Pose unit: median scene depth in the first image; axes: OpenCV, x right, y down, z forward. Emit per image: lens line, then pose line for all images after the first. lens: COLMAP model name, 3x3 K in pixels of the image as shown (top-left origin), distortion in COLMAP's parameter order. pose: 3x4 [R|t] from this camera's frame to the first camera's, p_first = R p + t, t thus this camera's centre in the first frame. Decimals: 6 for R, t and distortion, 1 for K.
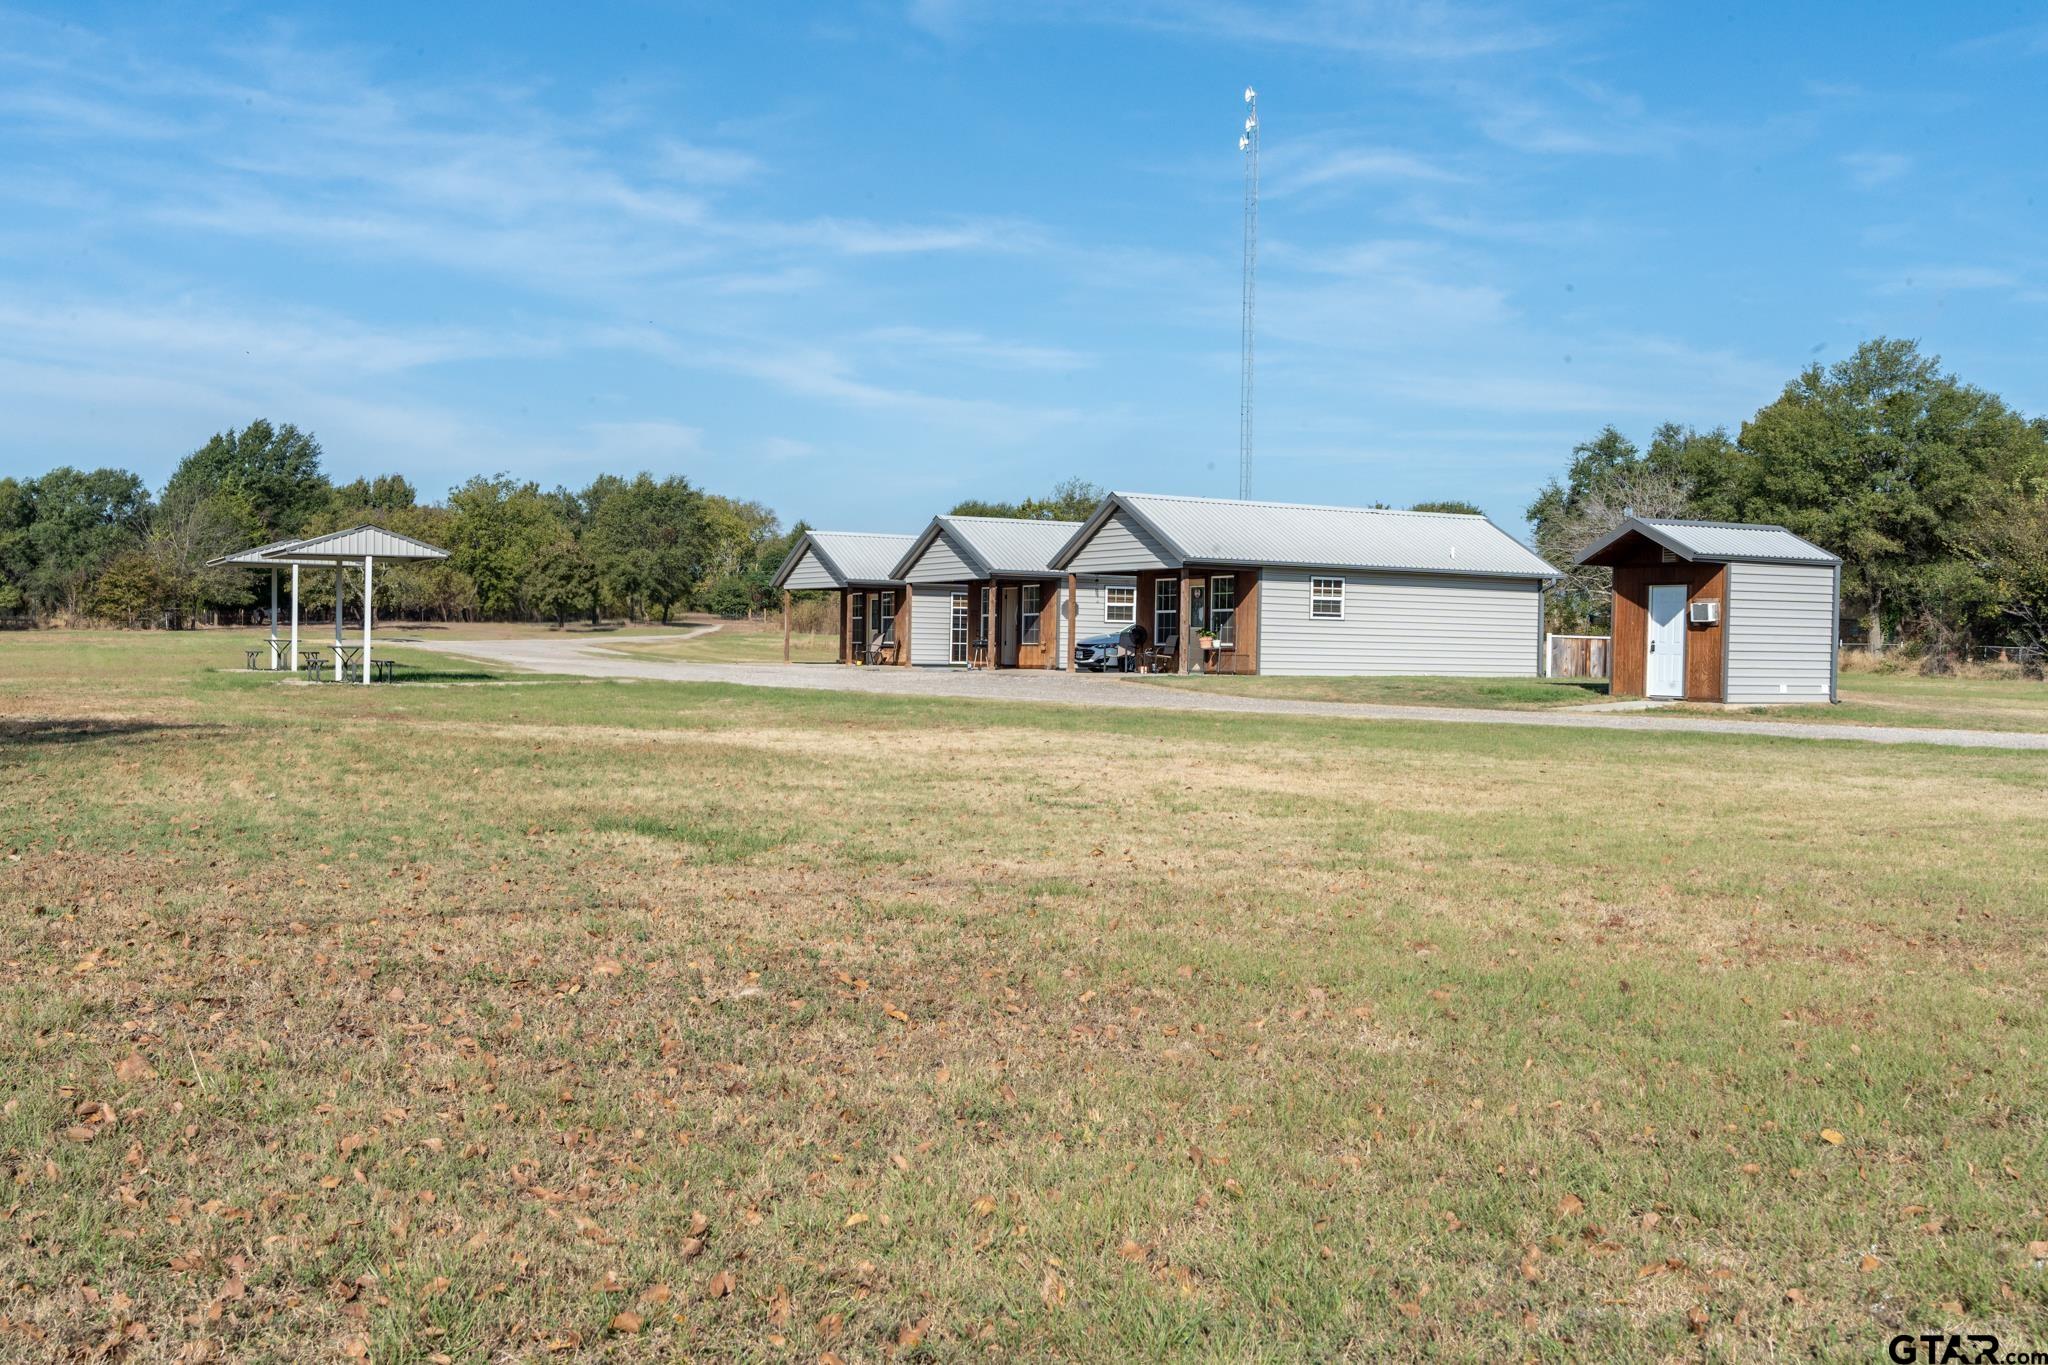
lens RADIAL K [[1989.2, 0, 1027.2], [0, 1989.2, 683.3], [0, 0, 1]] dist [-0.003509, 0.000000]
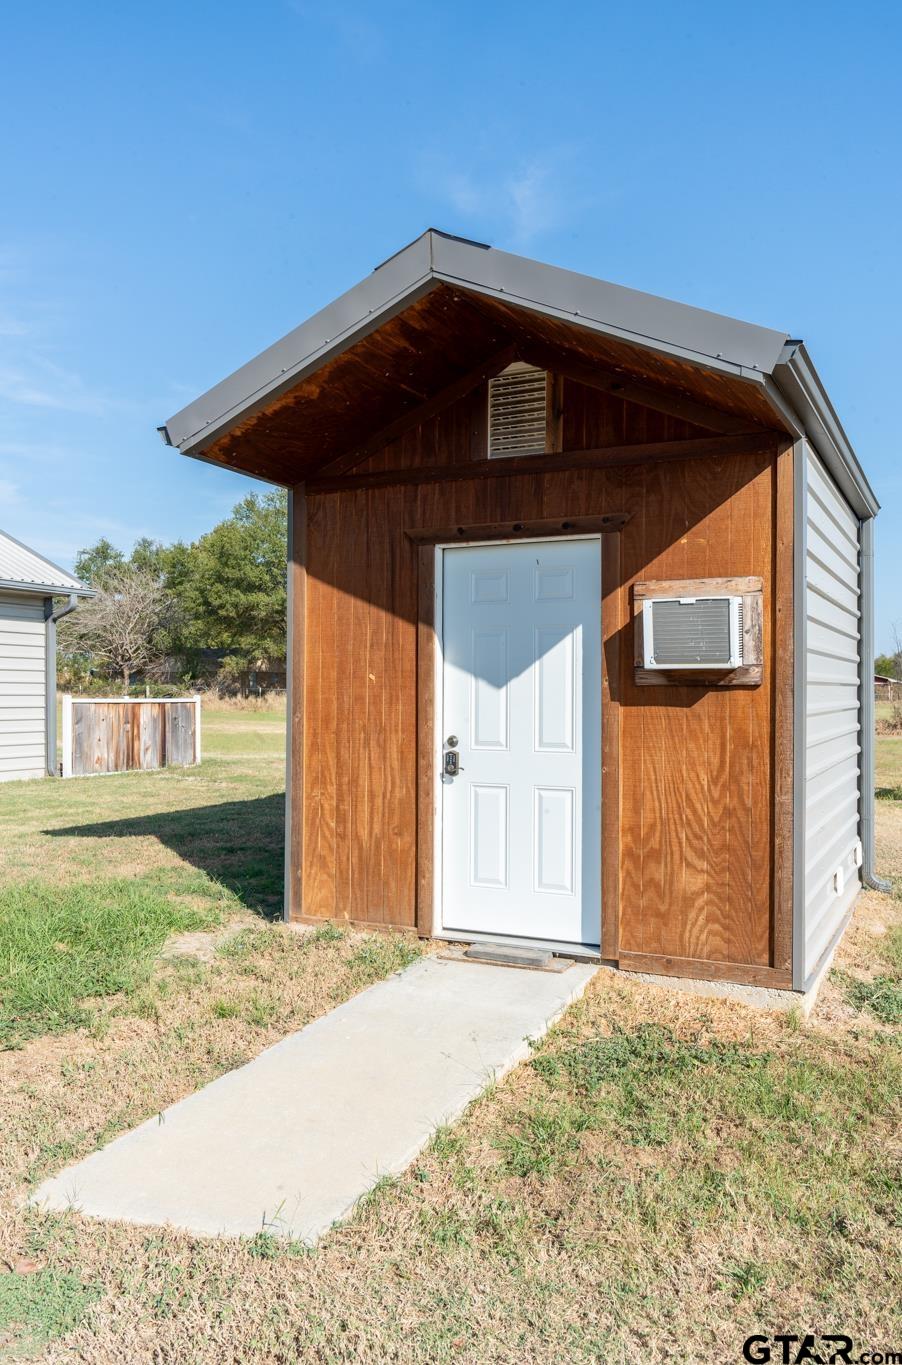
lens RADIAL K [[982.8, 0, 448.2], [0, 982.8, 686.3], [0, 0, 1]] dist [-0.008673, -0.000985]
pose [[0.806673, -0.012606, 0.590864, 0.186501], [0.024150, 0.999641, -0.011644, -0.021856], [-0.590505, 0.023662, 0.806687, 0.715844]]
